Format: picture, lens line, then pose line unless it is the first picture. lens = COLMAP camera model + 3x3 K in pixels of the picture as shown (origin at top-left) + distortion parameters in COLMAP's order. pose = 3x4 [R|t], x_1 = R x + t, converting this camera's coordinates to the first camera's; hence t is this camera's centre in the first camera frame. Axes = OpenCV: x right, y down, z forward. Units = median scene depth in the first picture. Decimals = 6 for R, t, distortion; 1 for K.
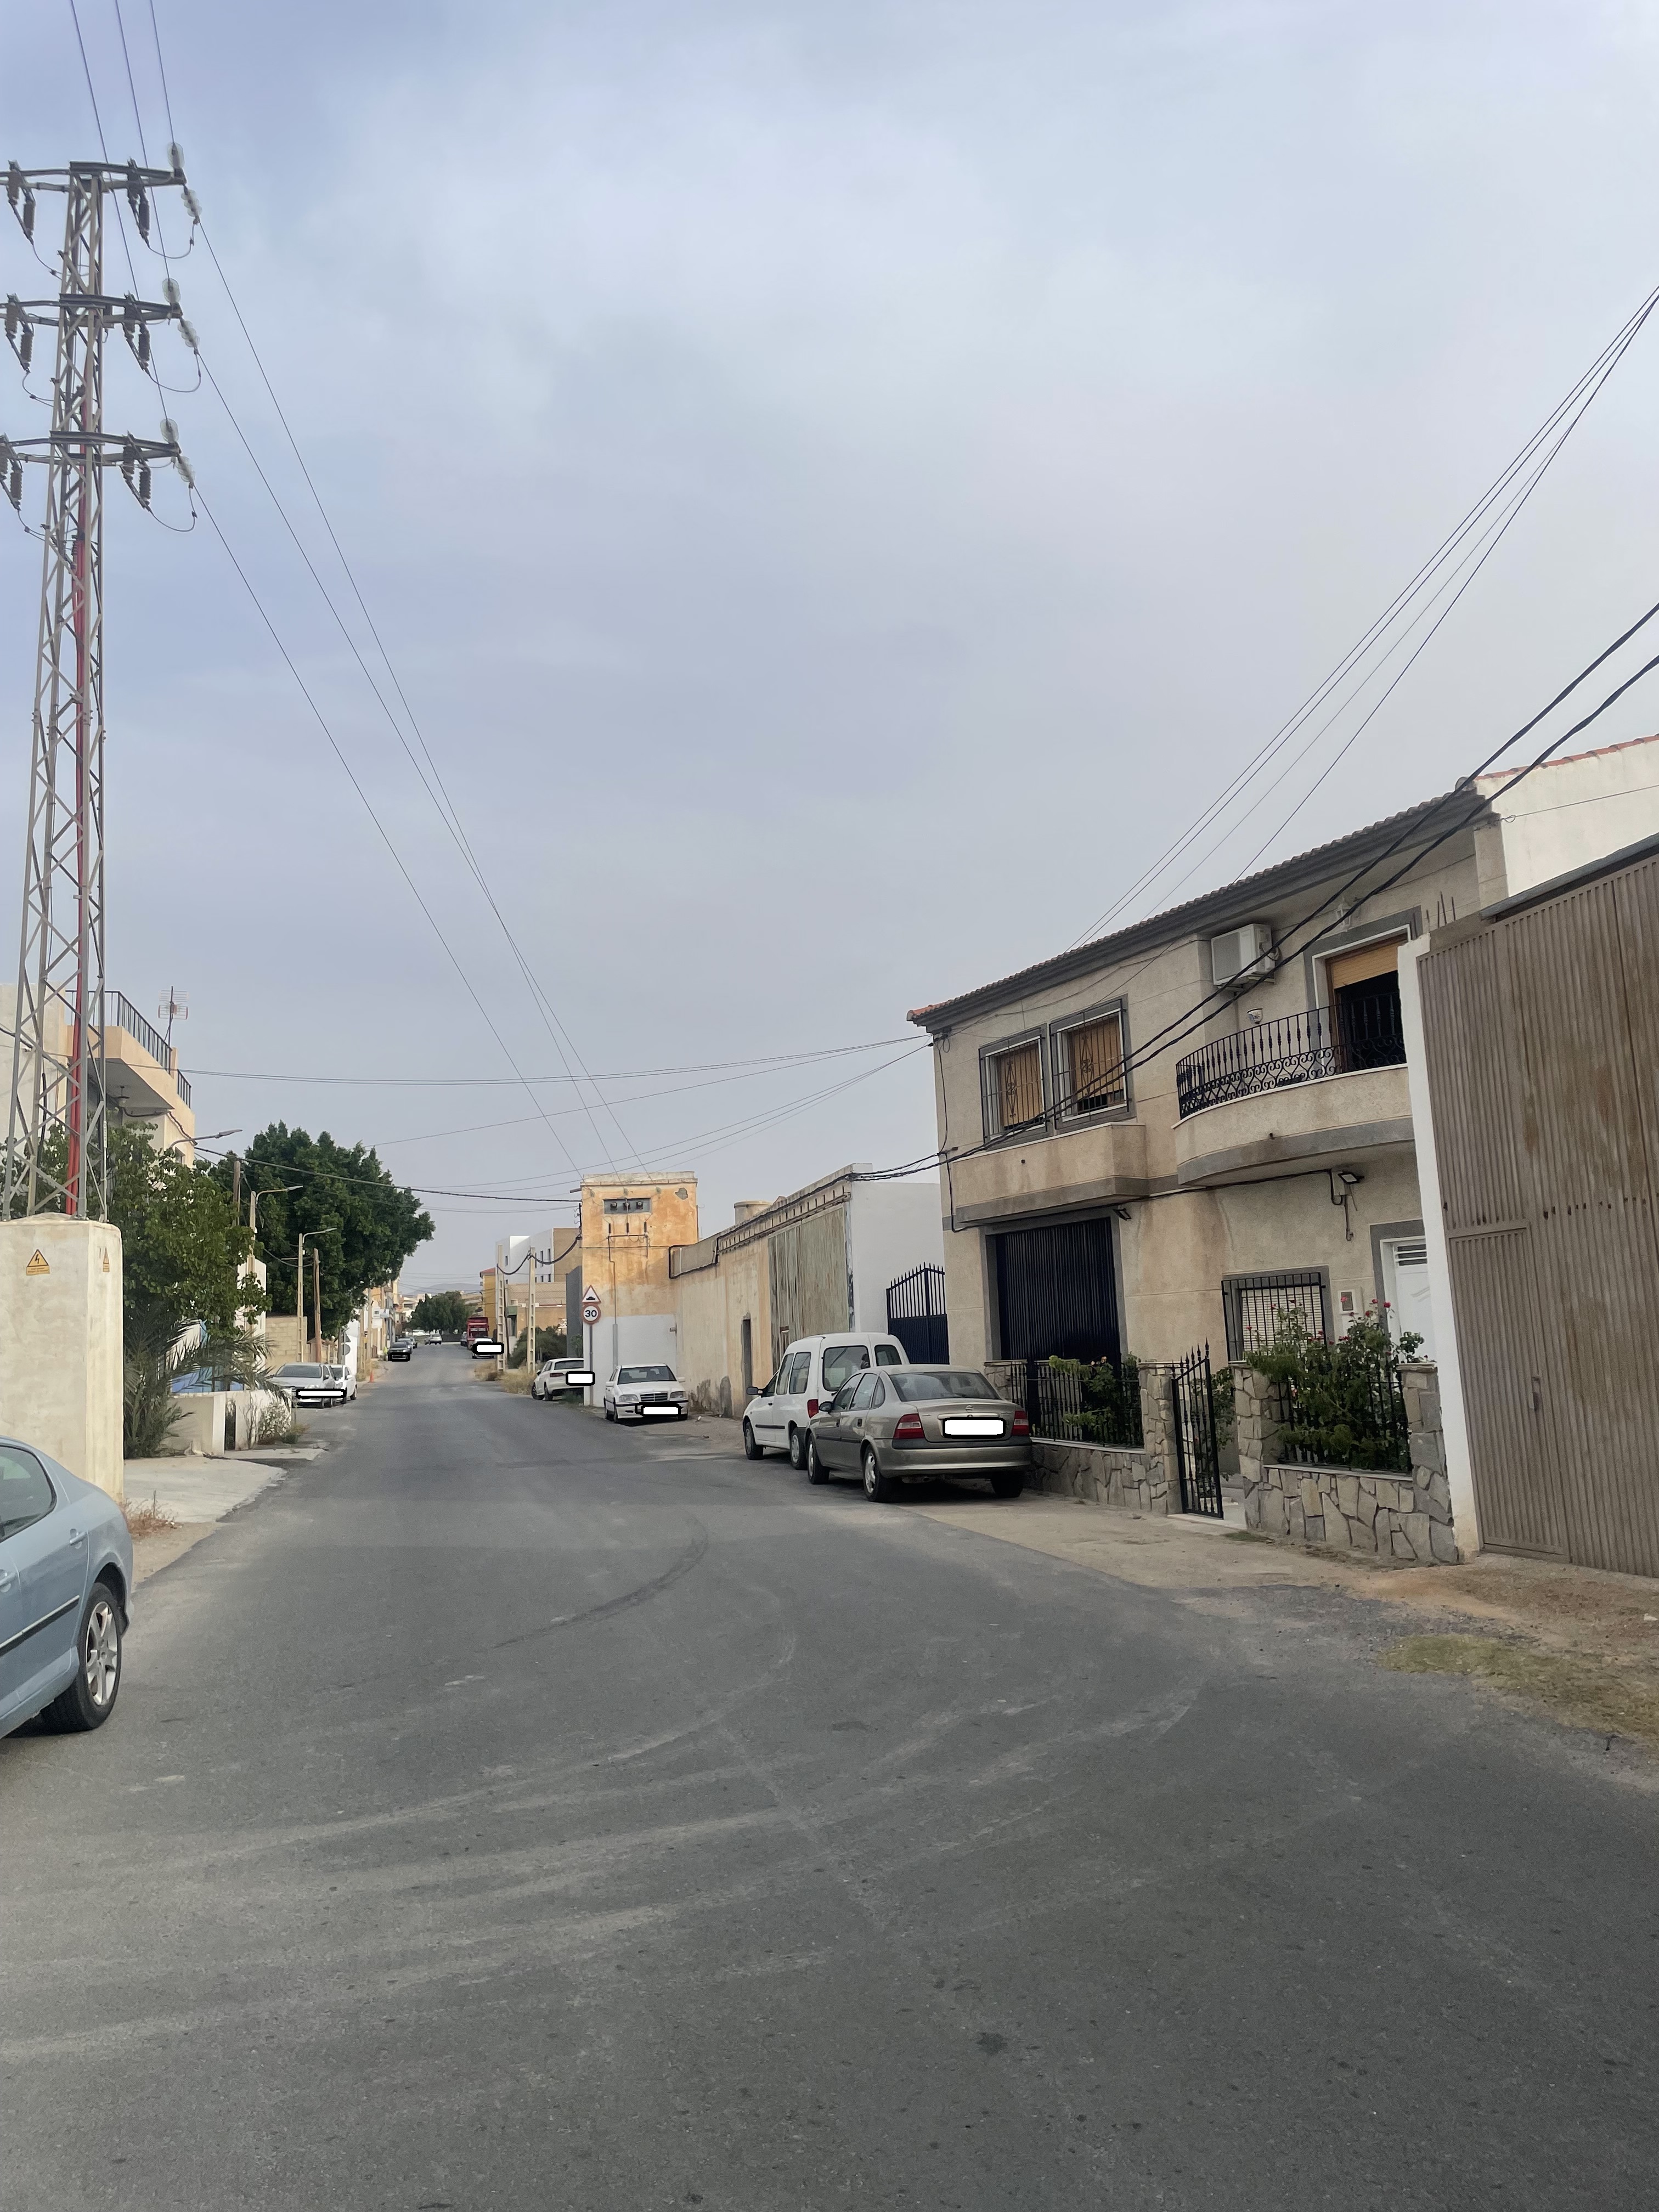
lens RADIAL K [[1669.3, 0, 819.3], [0, 1669.3, 1104.6], [0, 0, 1]] dist [0.098195, -0.112940]
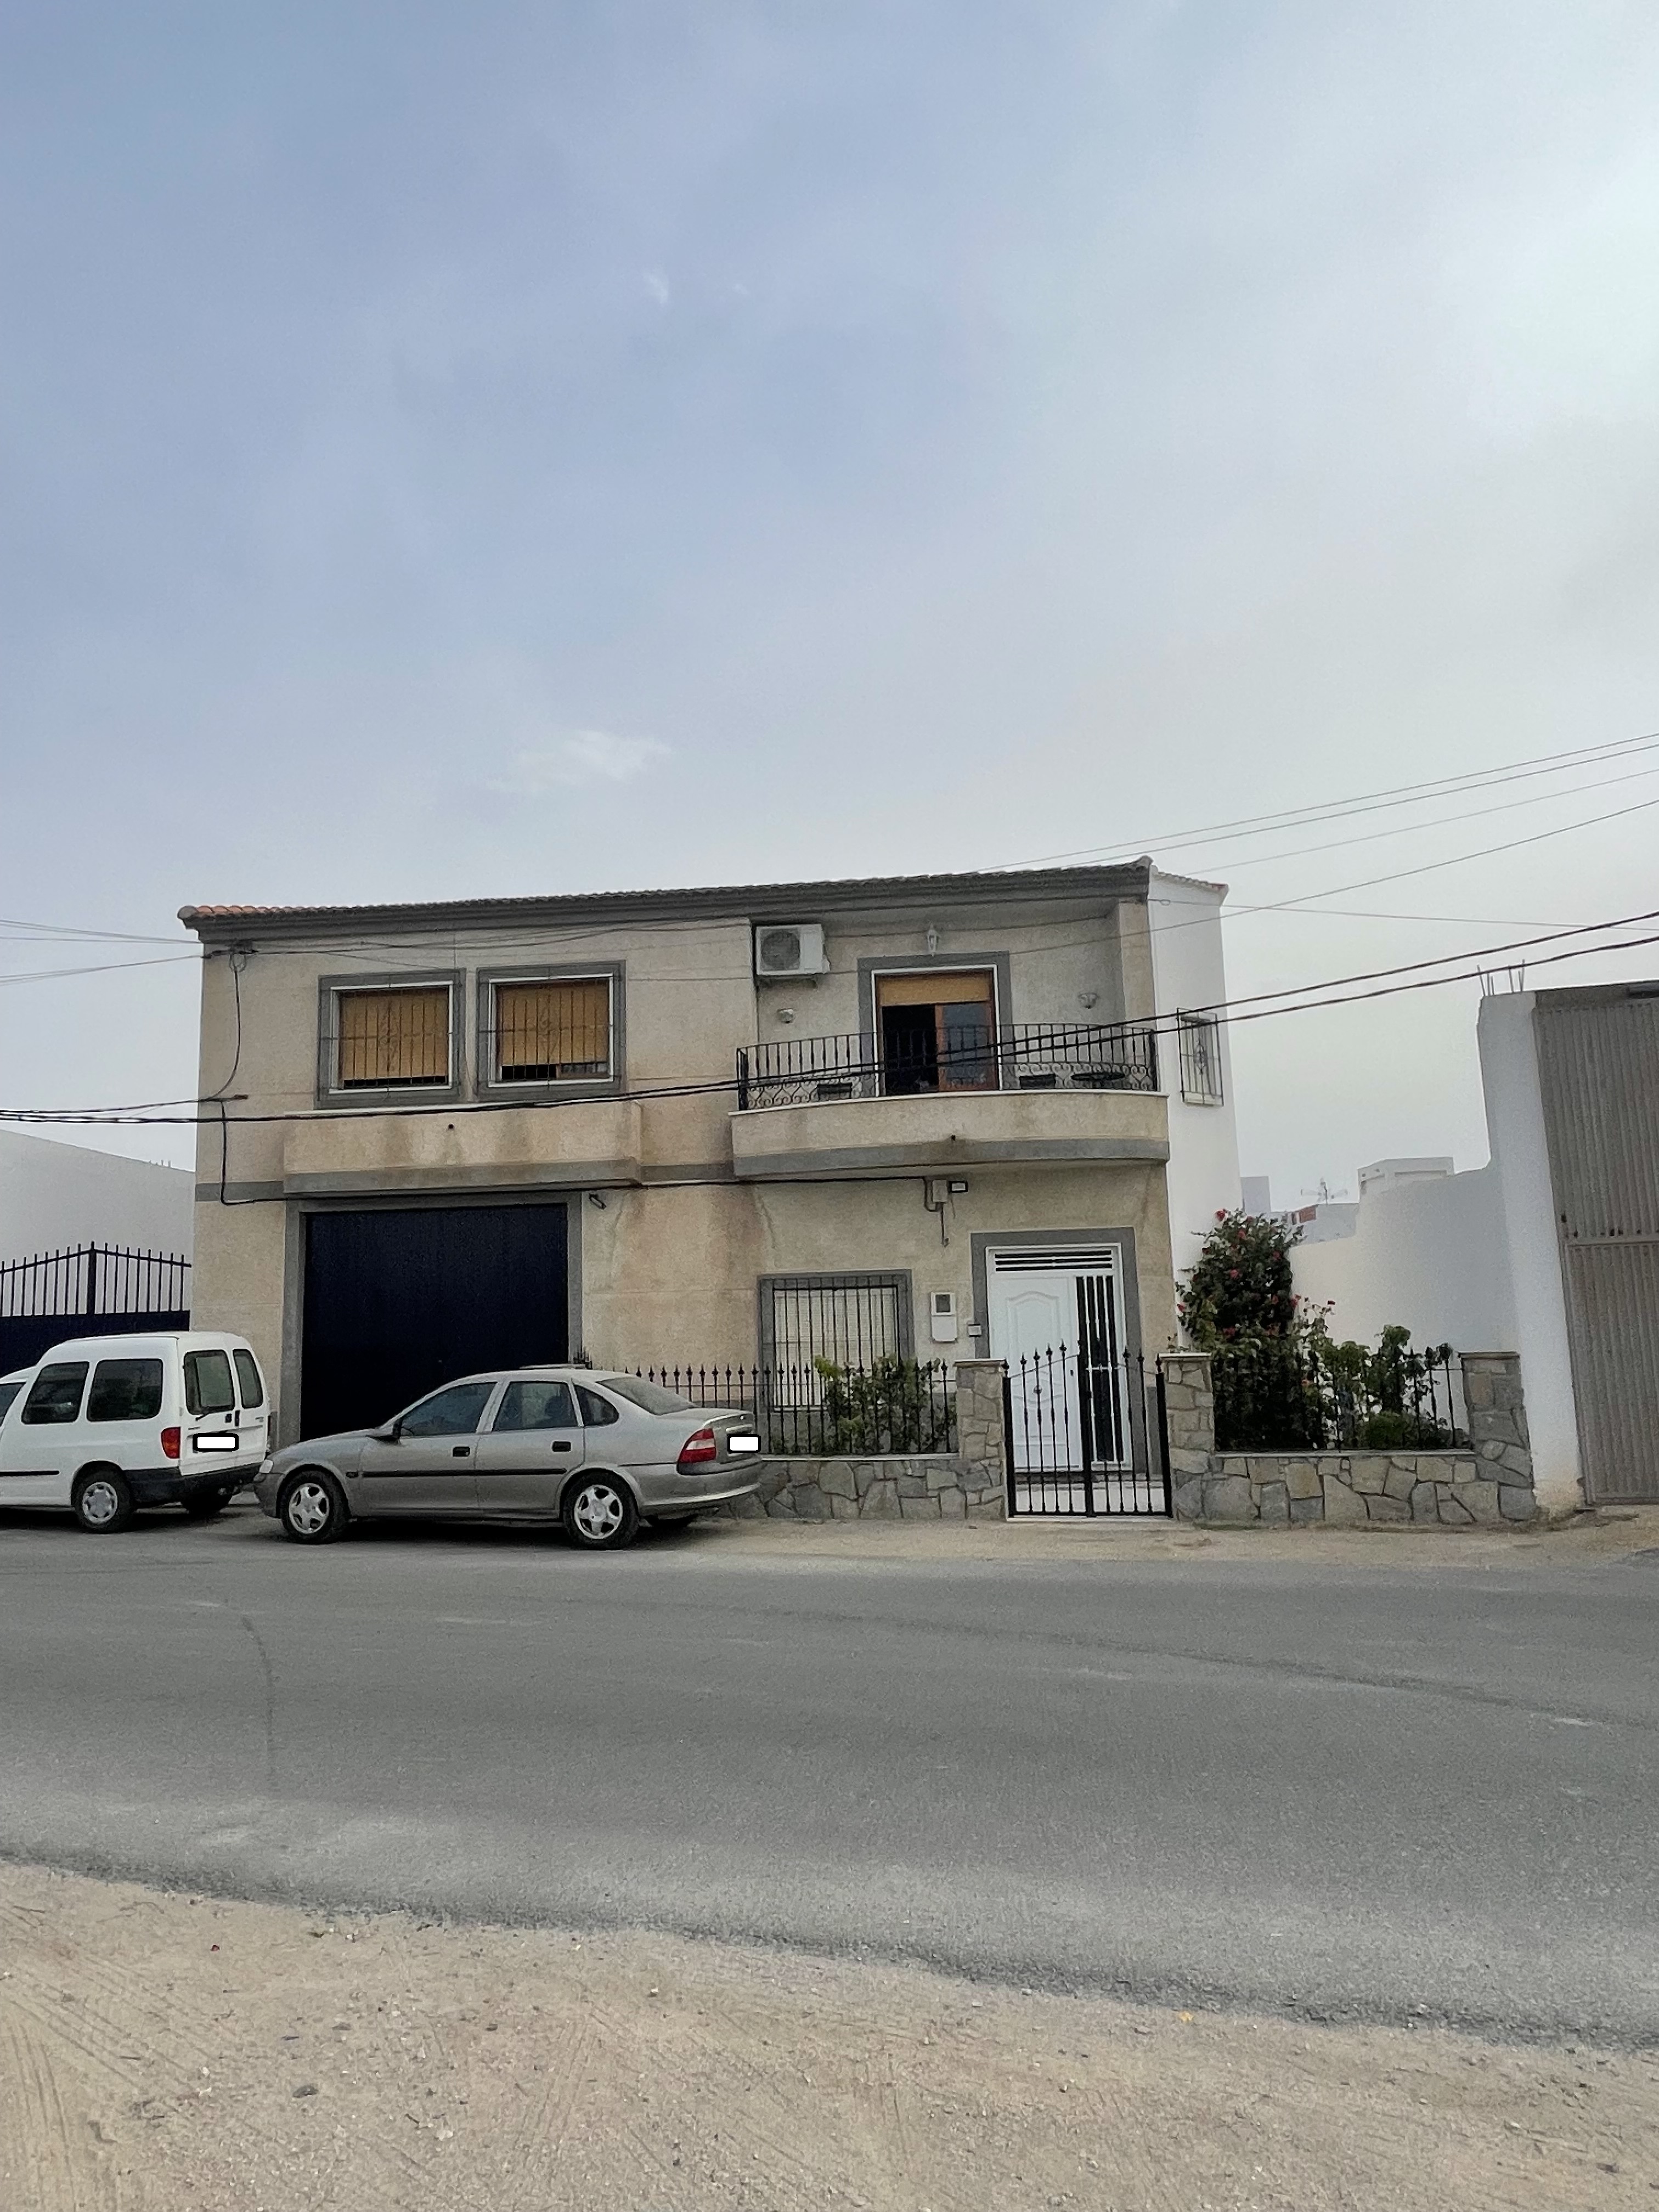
lens RADIAL K [[1475.9, 0, 829.5], [0, 1475.9, 1106.0], [0, 0, 1]] dist [0.009437, 0.001549]
pose [[0.497690, 0.149692, 0.854340, -0.465210], [-0.118239, 0.987509, -0.104146, 0.088339], [-0.859258, -0.049183, 0.509172, 0.532944]]
